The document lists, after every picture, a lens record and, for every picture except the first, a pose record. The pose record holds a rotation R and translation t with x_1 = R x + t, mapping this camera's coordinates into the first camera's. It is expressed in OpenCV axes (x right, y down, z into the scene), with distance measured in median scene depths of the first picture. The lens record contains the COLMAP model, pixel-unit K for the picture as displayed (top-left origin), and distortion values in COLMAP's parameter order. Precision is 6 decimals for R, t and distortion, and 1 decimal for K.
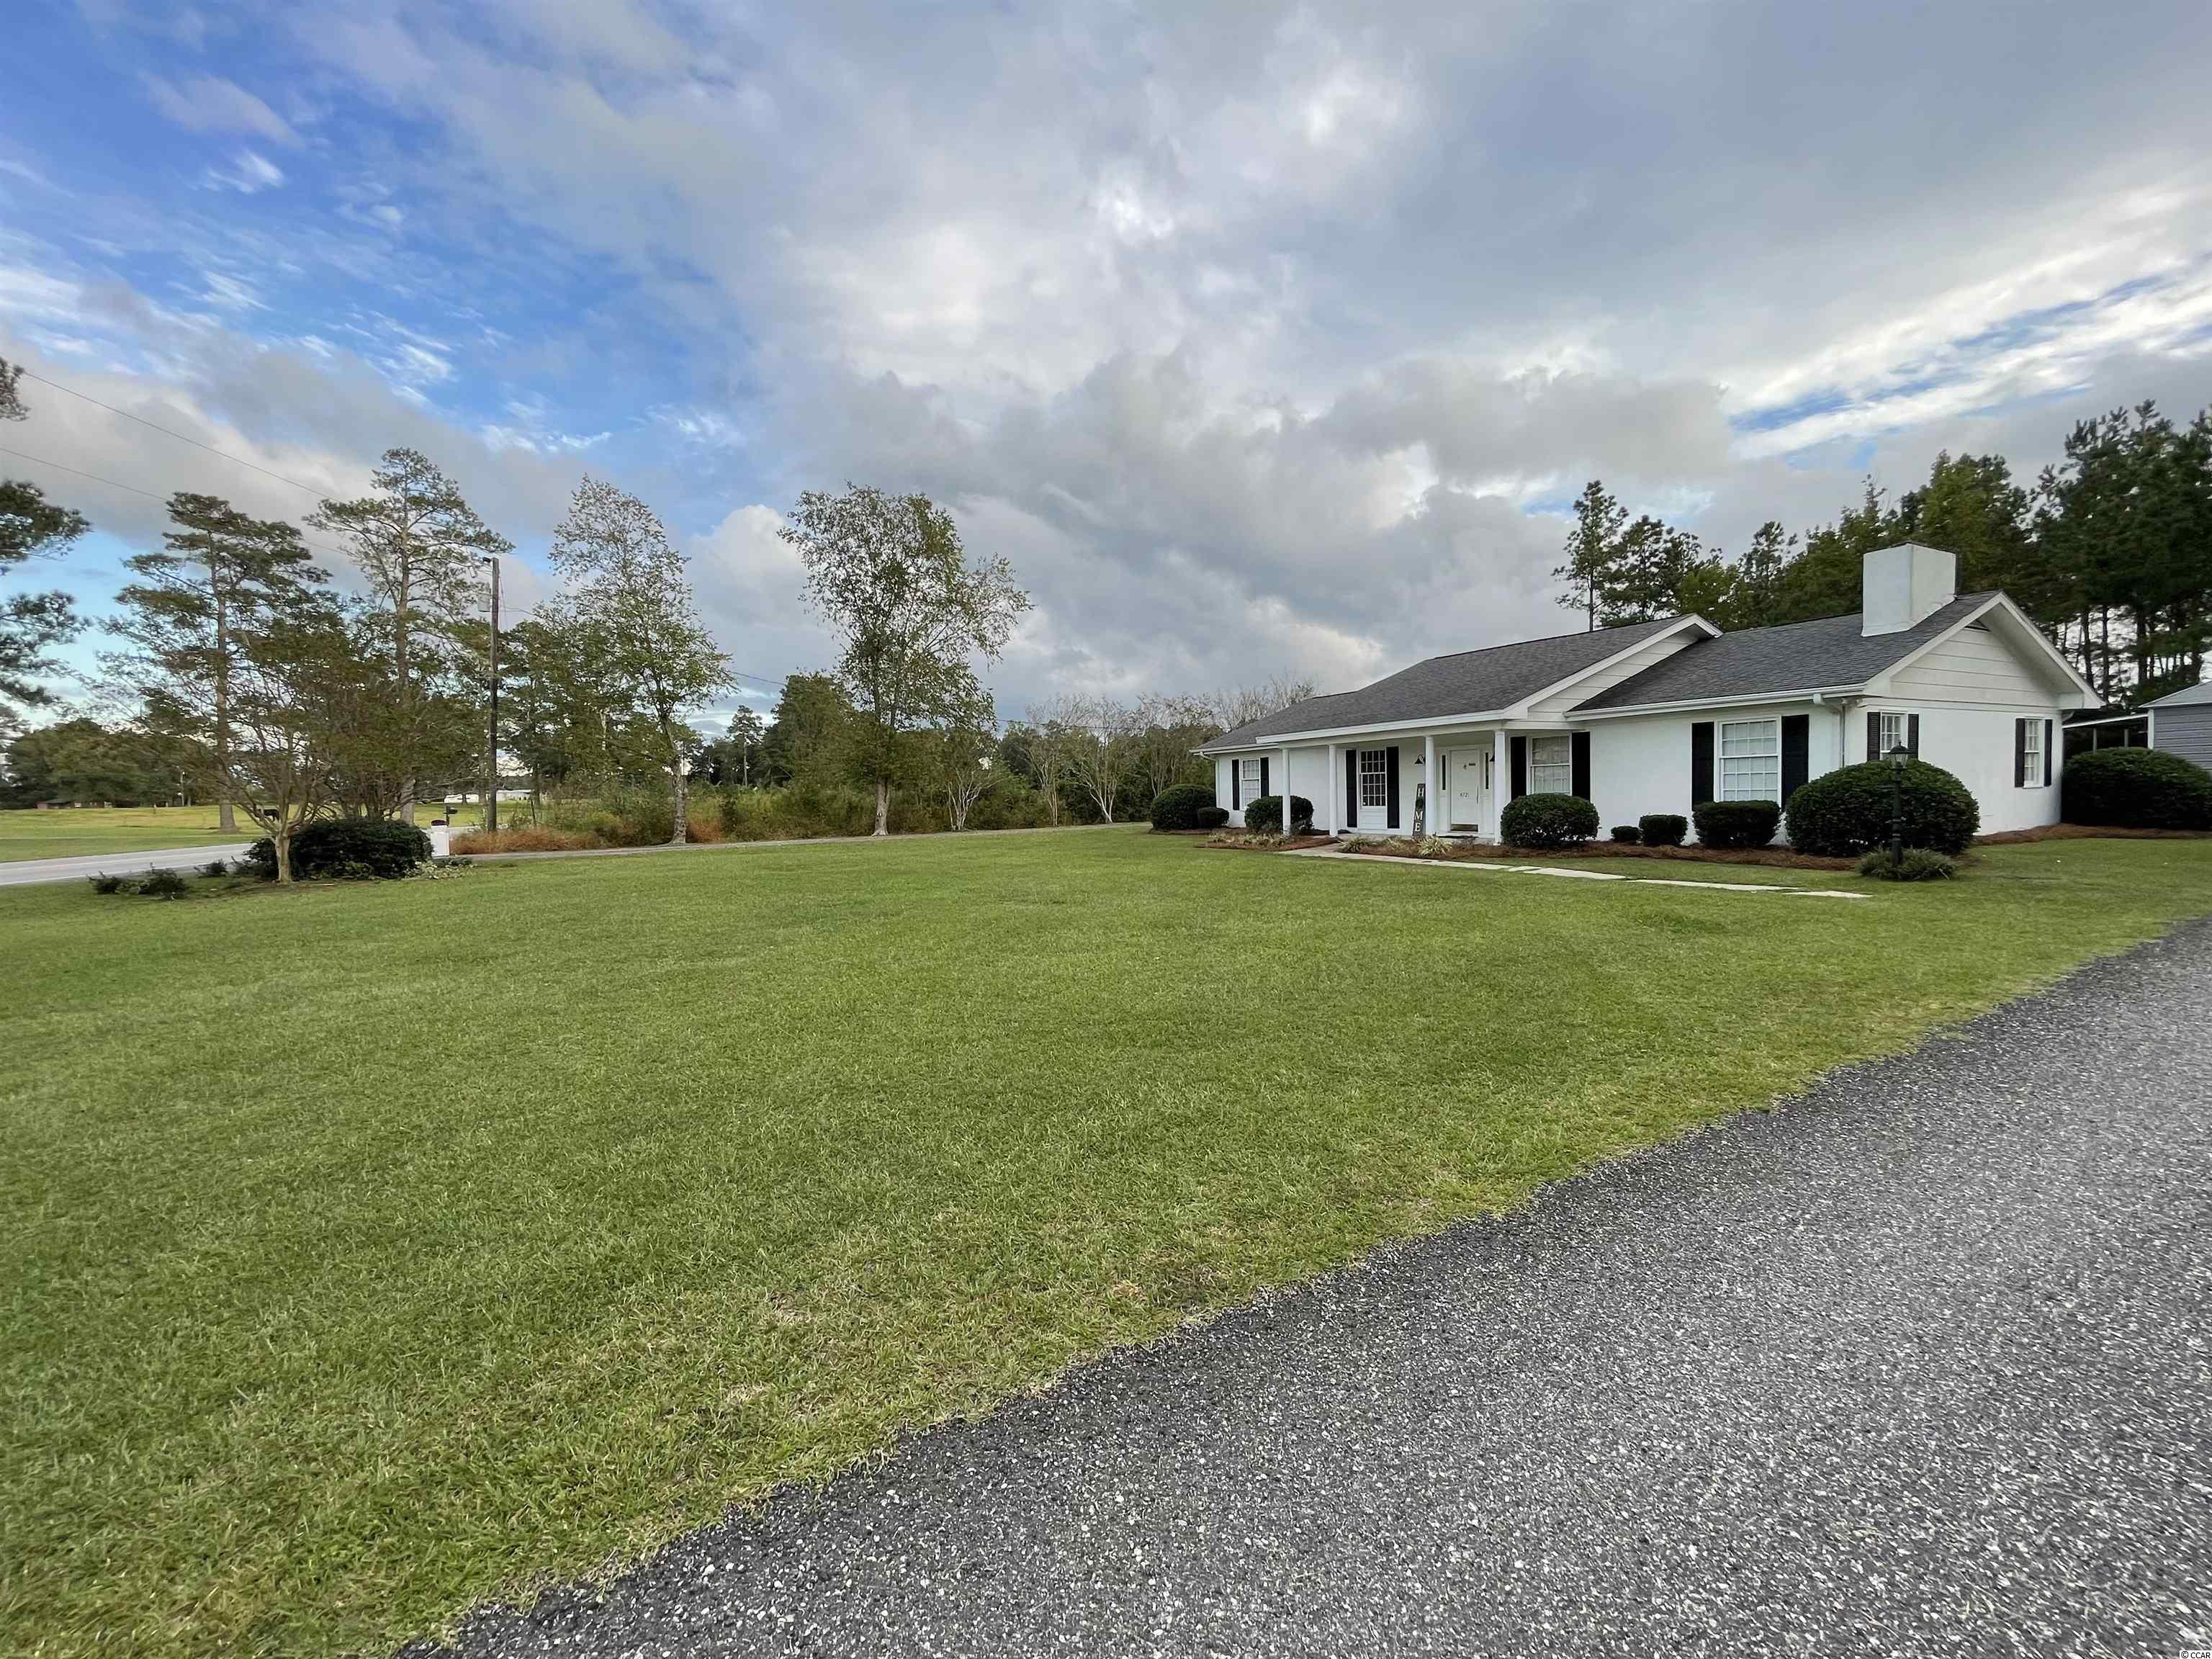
lens RADIAL K [[892.0, 0, 1106.0], [0, 892.0, 829.5], [0, 0, 1]] dist [-0.000562, -0.000343]
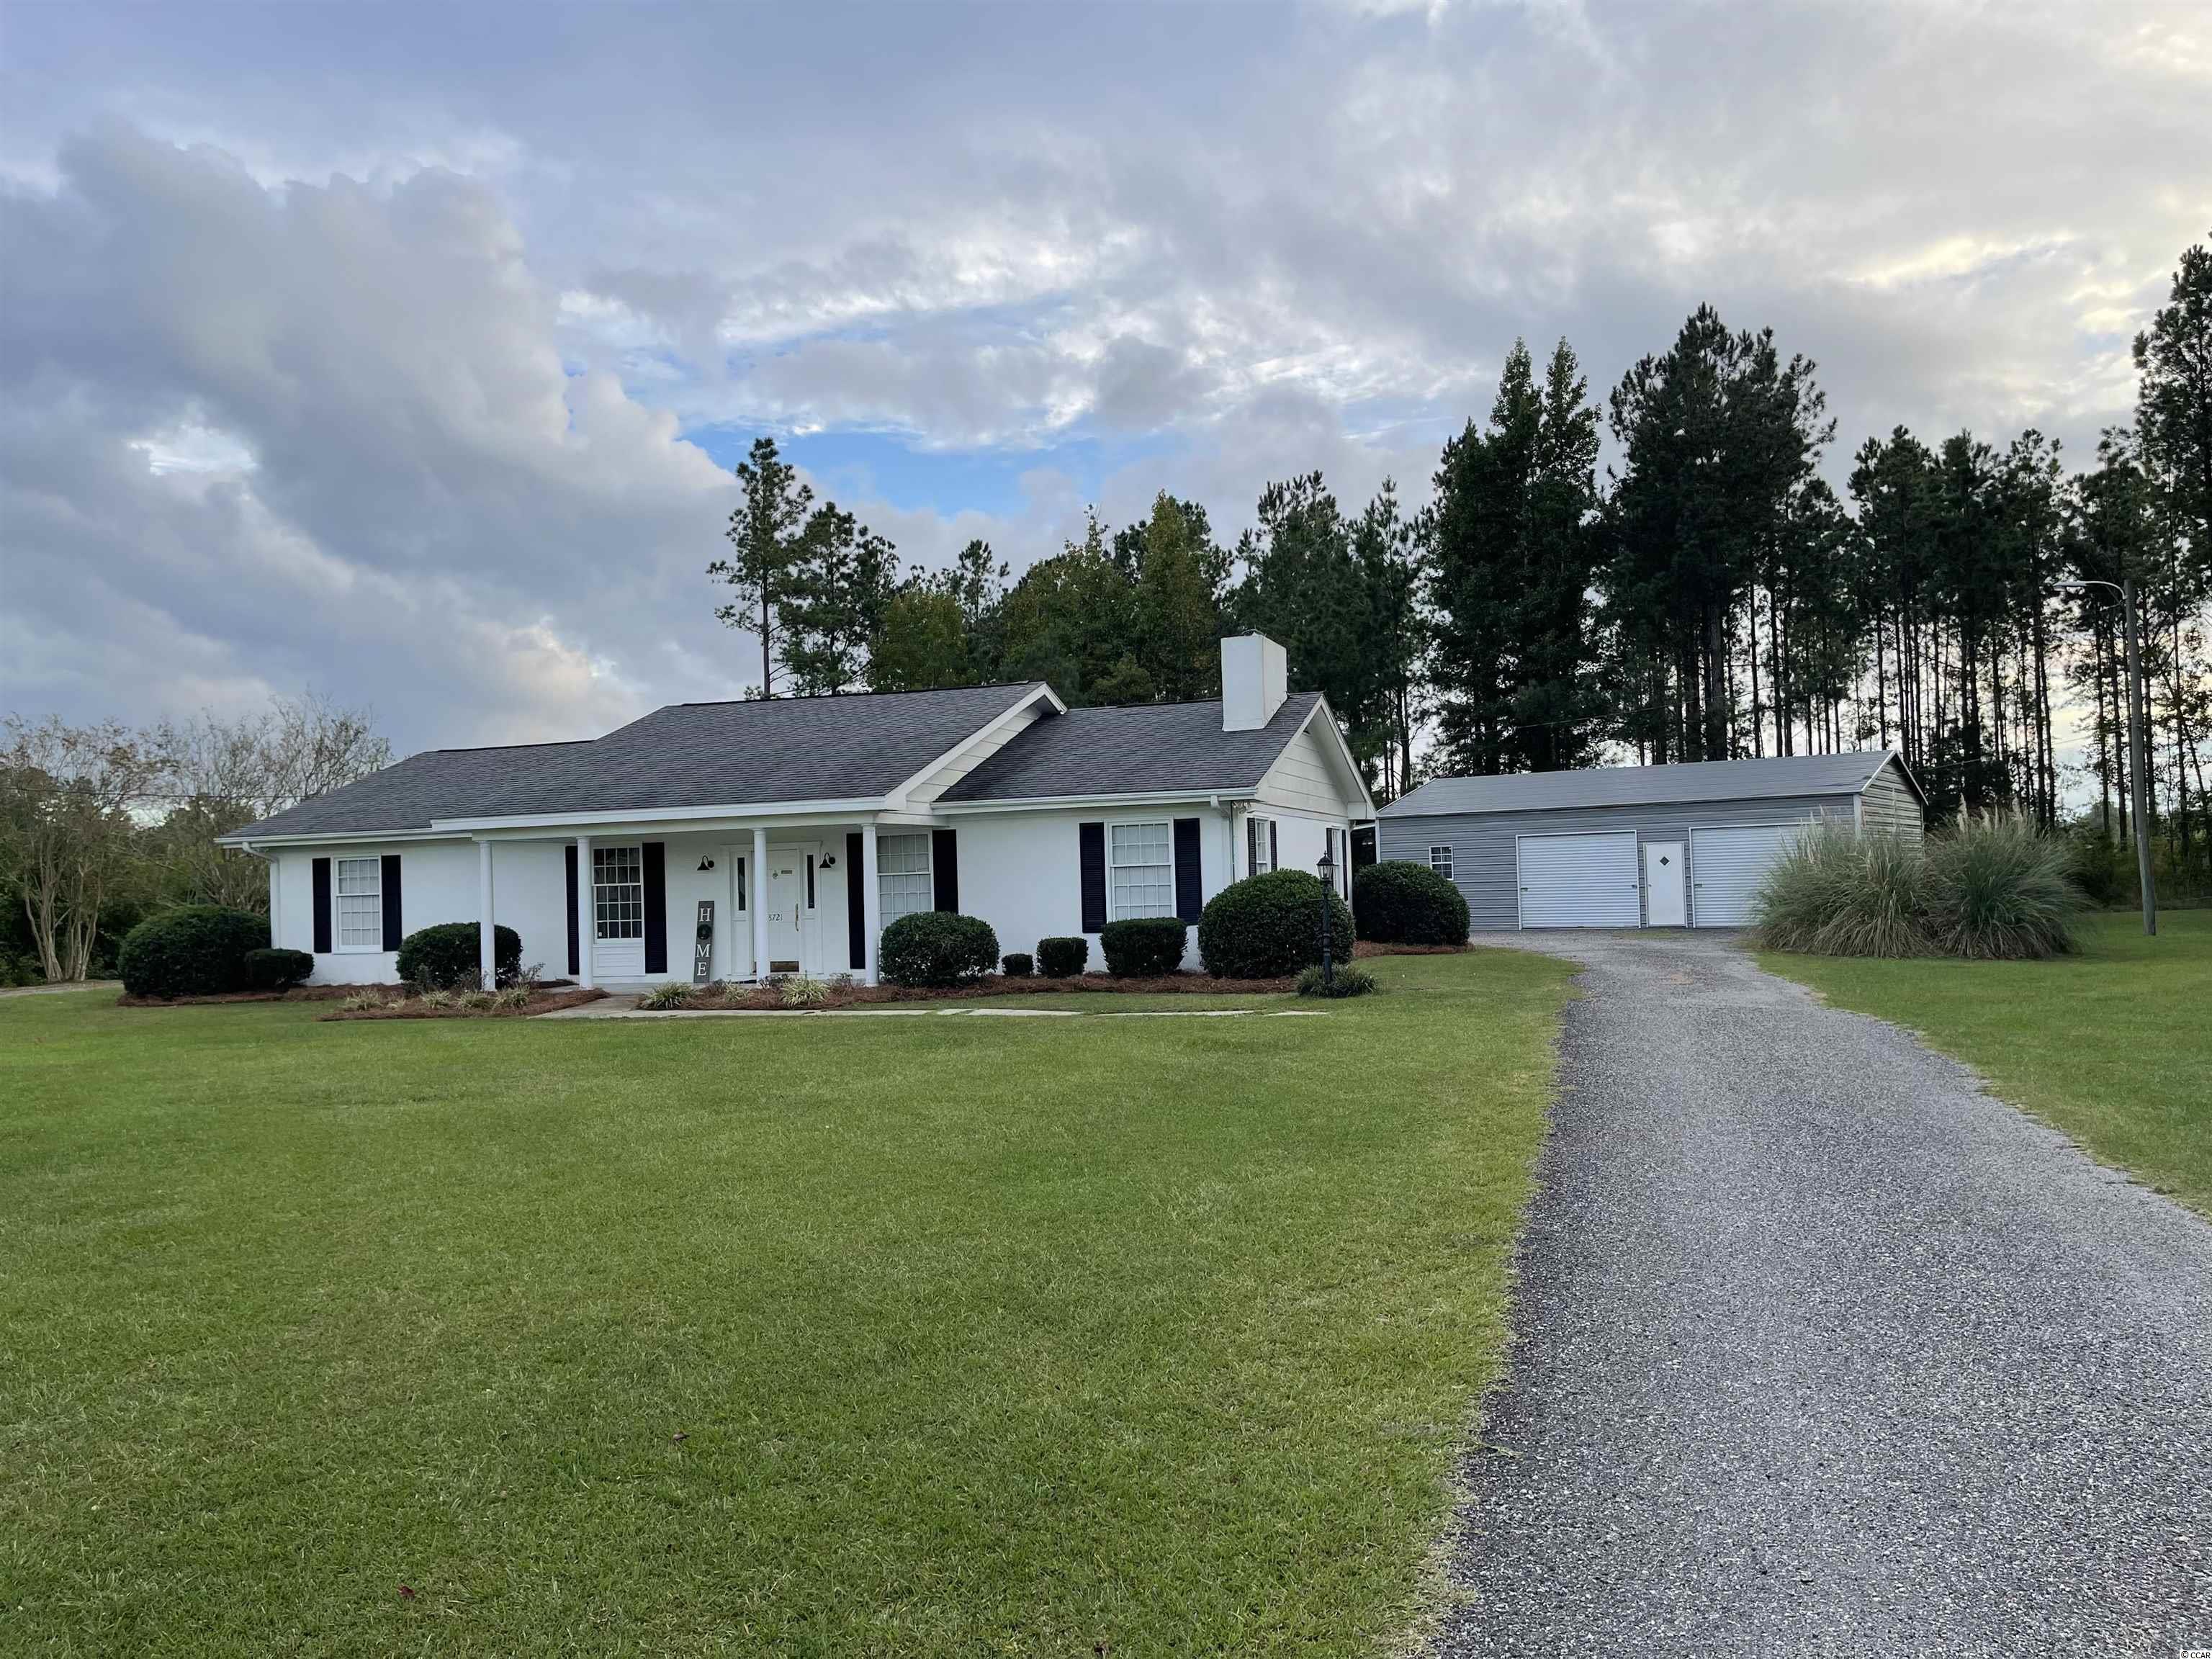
lens RADIAL K [[1638.1, 0, 1127.9], [0, 1638.1, 843.3], [0, 0, 1]] dist [0.027245, -0.004755]
pose [[0.725722, 0.022276, 0.687627, -0.225181], [0.039673, 0.996458, -0.074151, 0.006559], [-0.686843, 0.081093, 0.722268, -0.063014]]
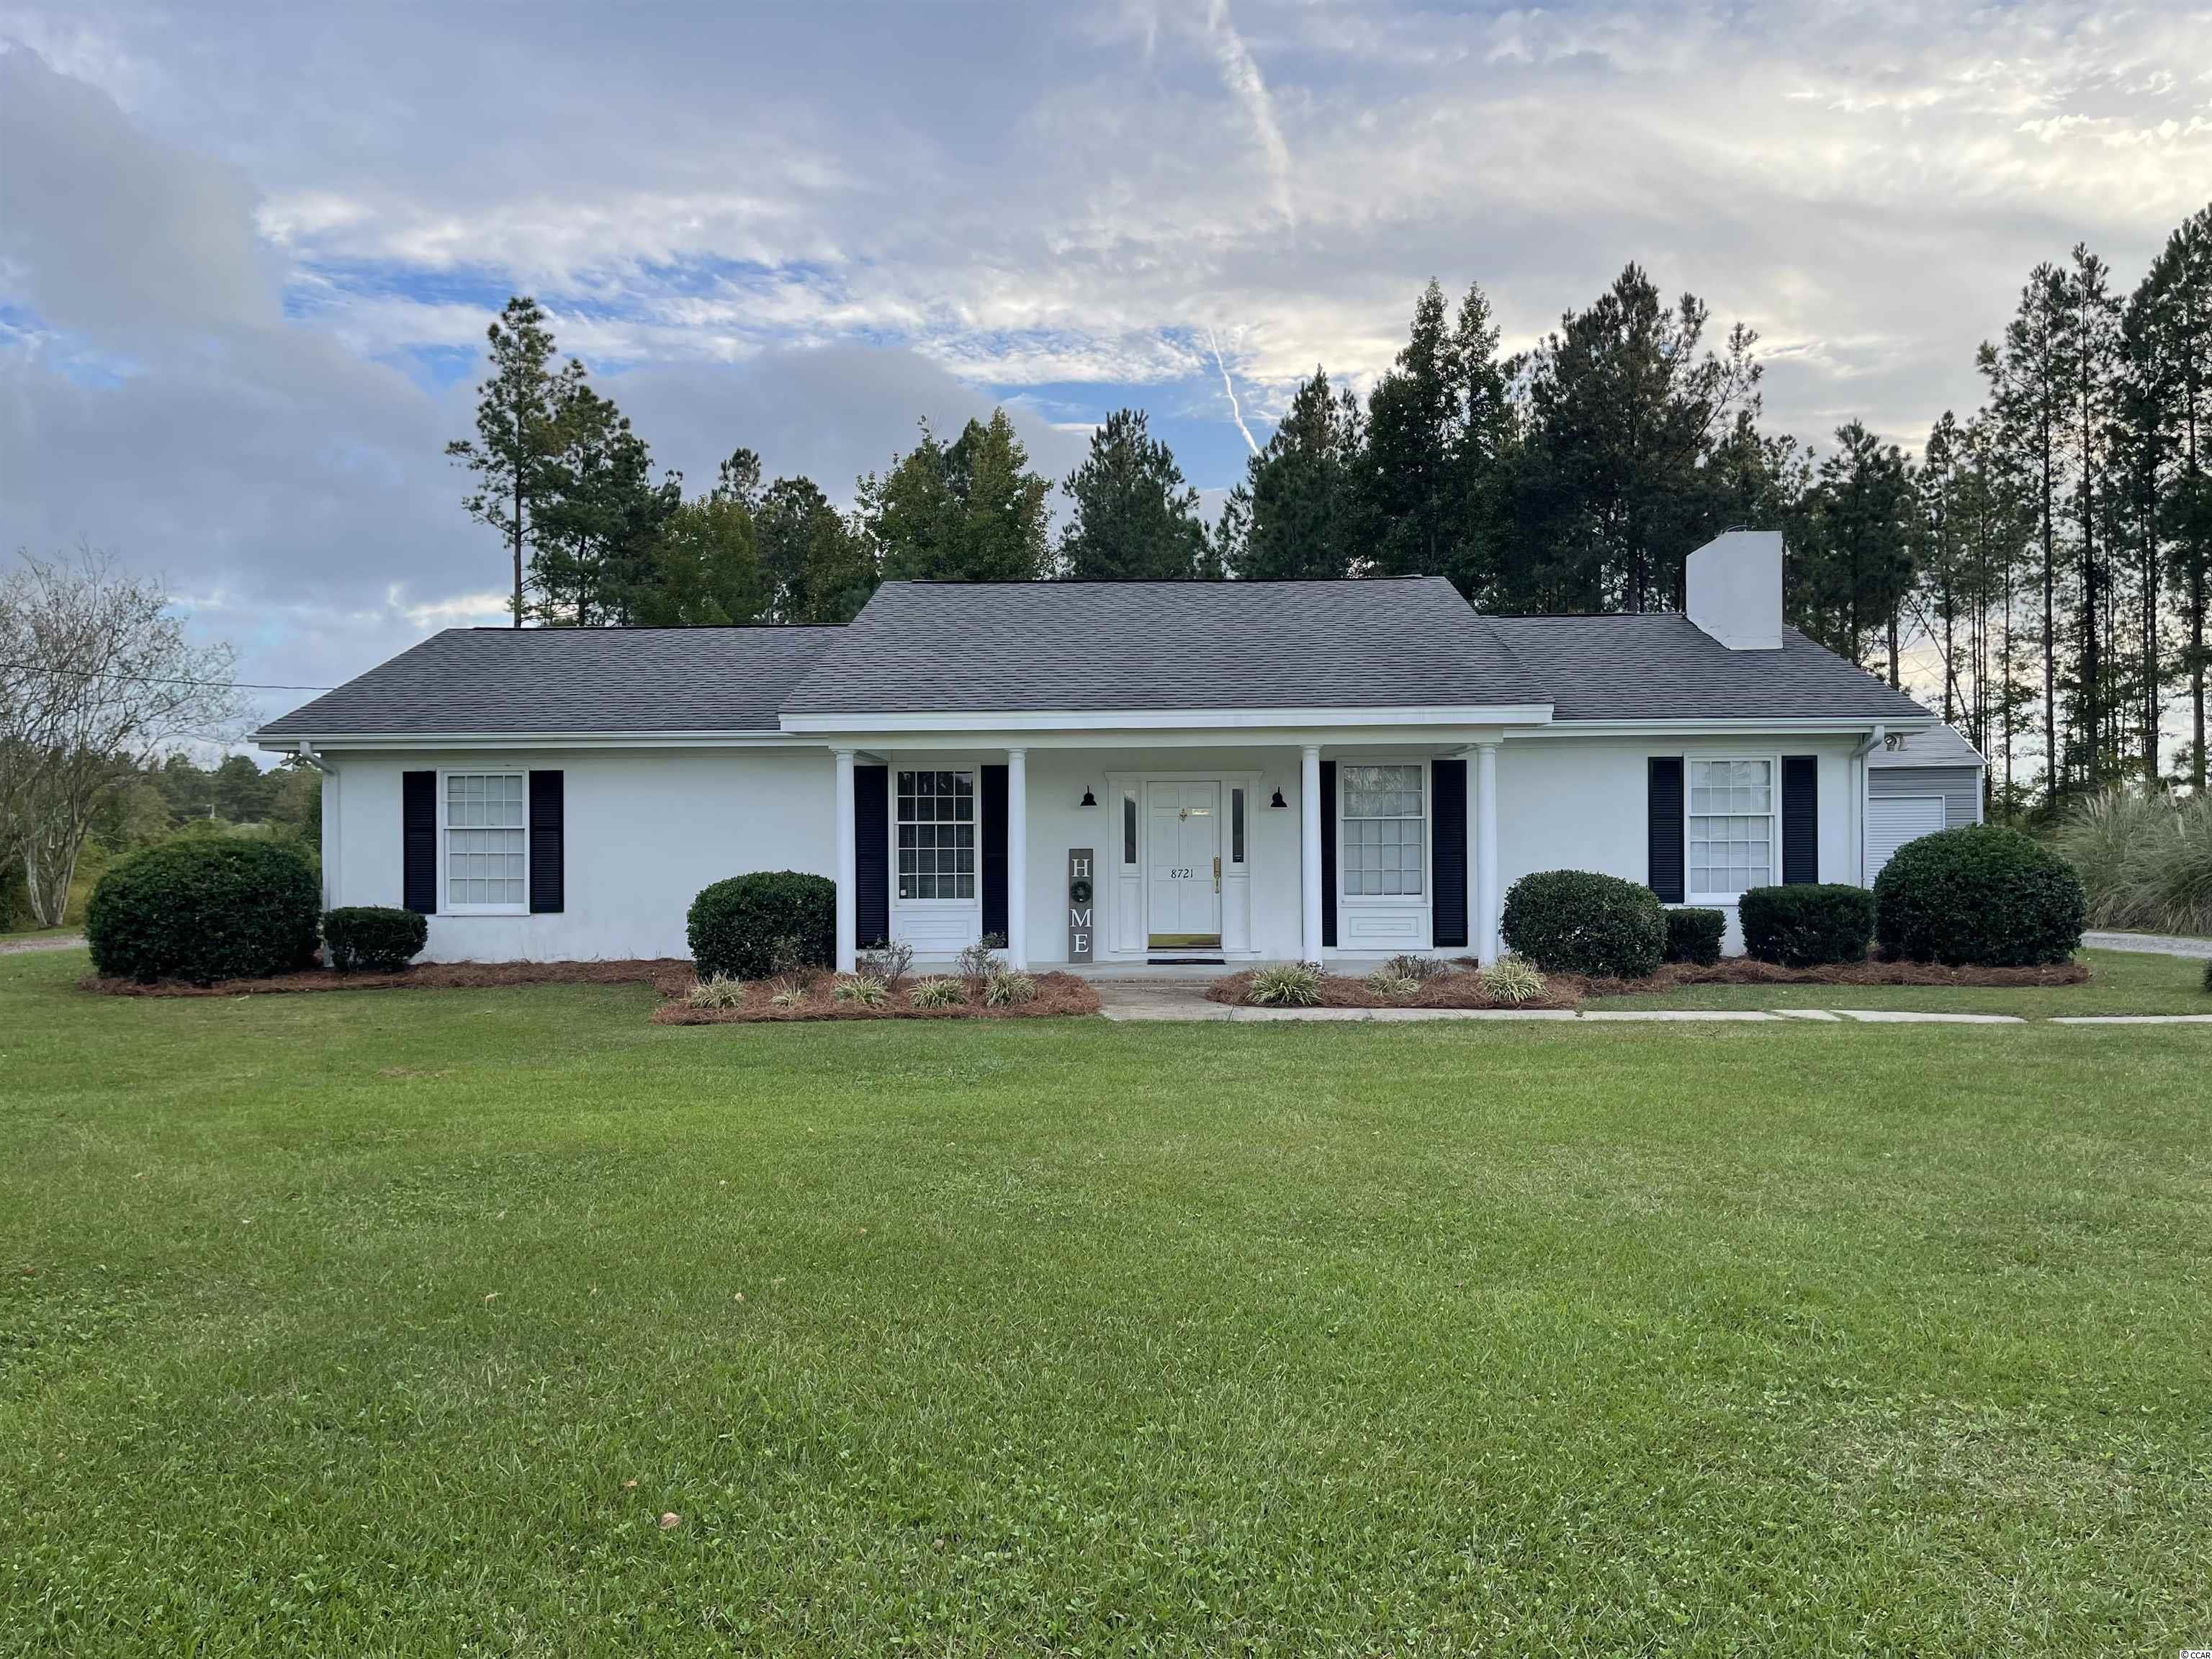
lens RADIAL K [[1638.1, 0, 1127.9], [0, 1638.1, 843.3], [0, 0, 1]] dist [0.027245, -0.004755]
pose [[0.502698, 0.024388, 0.864118, -0.341815], [0.029394, 0.998542, -0.045282, -0.014367], [-0.863962, 0.048163, 0.501248, 0.518584]]
